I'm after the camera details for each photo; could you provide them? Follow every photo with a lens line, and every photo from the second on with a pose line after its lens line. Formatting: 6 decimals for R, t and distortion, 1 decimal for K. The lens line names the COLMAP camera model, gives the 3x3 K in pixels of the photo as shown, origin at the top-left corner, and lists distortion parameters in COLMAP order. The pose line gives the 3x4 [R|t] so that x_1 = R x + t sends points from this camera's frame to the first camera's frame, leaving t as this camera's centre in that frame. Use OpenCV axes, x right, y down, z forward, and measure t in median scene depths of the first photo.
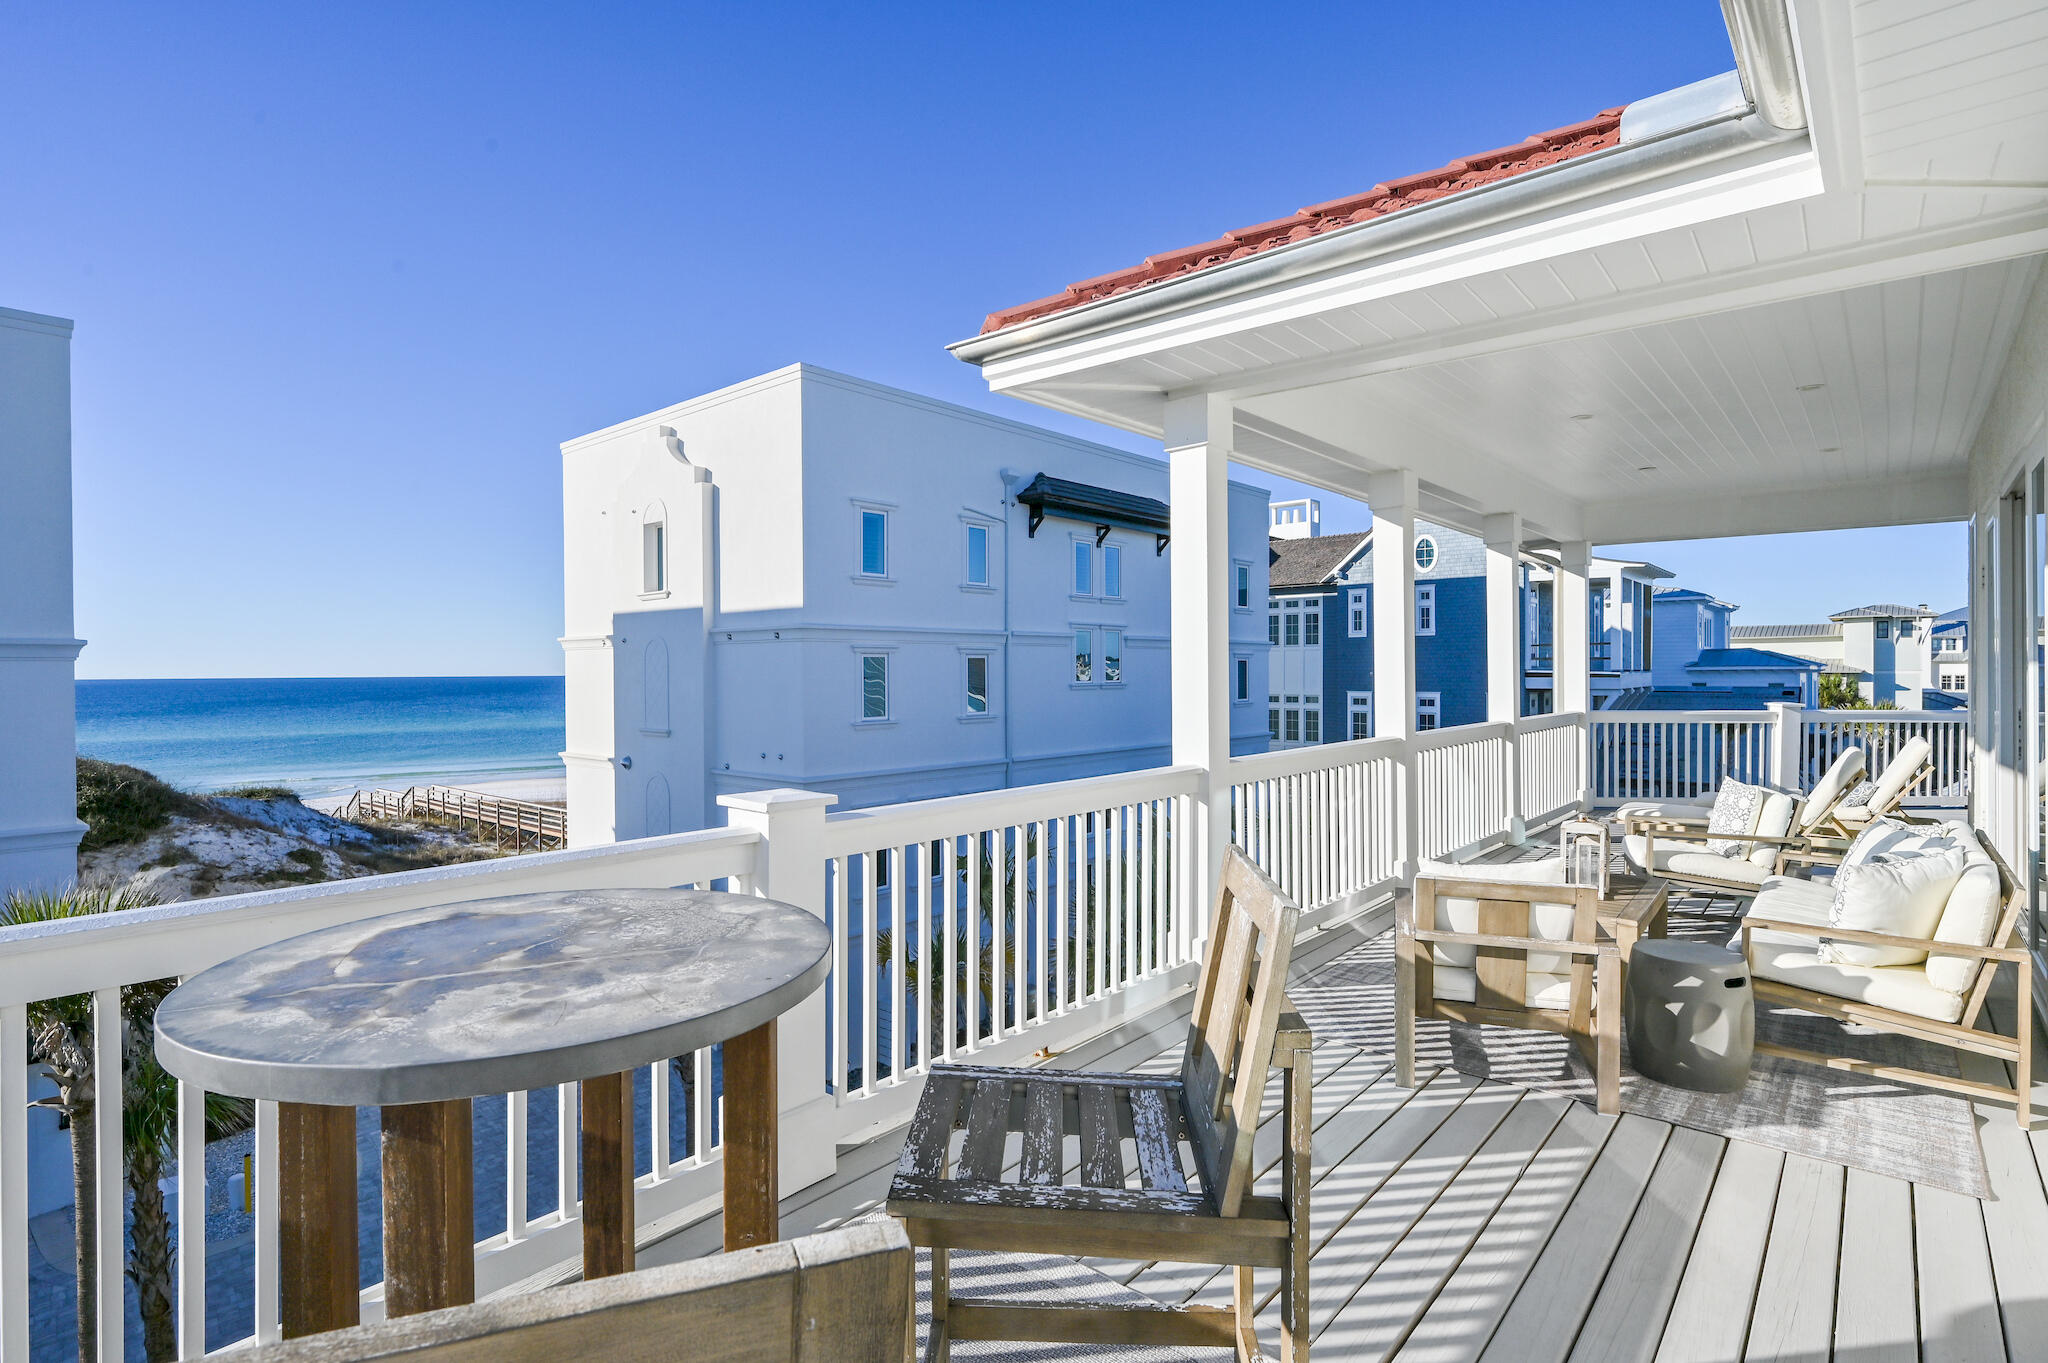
lens RADIAL K [[982.7, 0, 1024.0], [0, 982.7, 681.5], [0, 0, 1]] dist [0.001017, 0.000116]
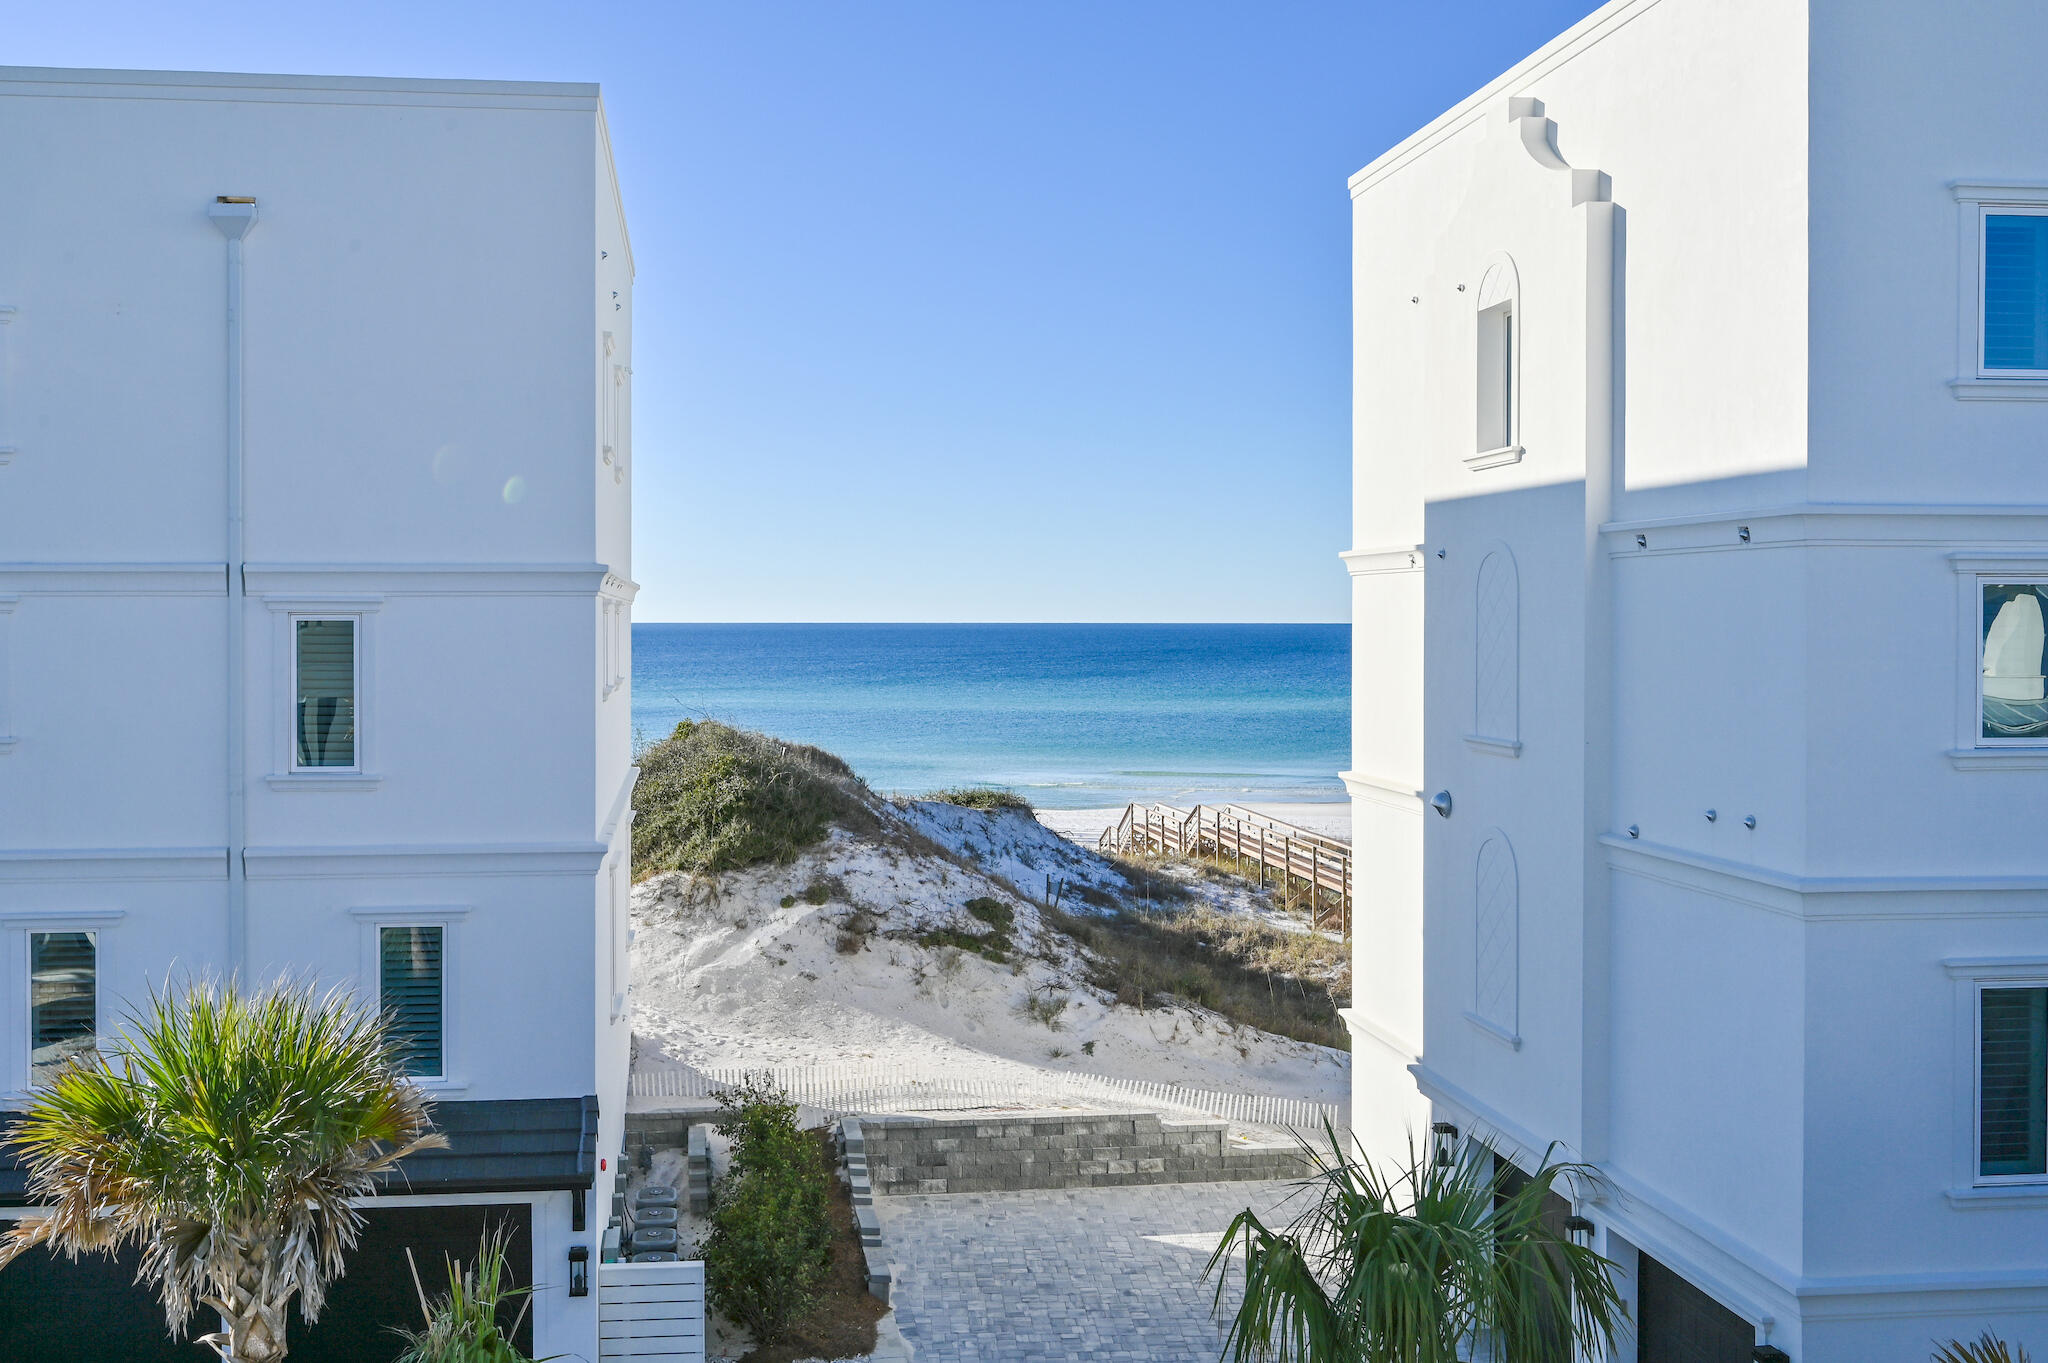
lens RADIAL K [[1705.4, 0, 1023.3], [0, 1705.4, 635.3], [0, 0, 1]] dist [0.000185, -0.003663]
pose [[0.730826, 0.013562, -0.682429, 0.022055], [-0.012768, 0.999899, 0.006198, -0.003704], [0.682445, 0.004184, 0.730925, 0.237487]]
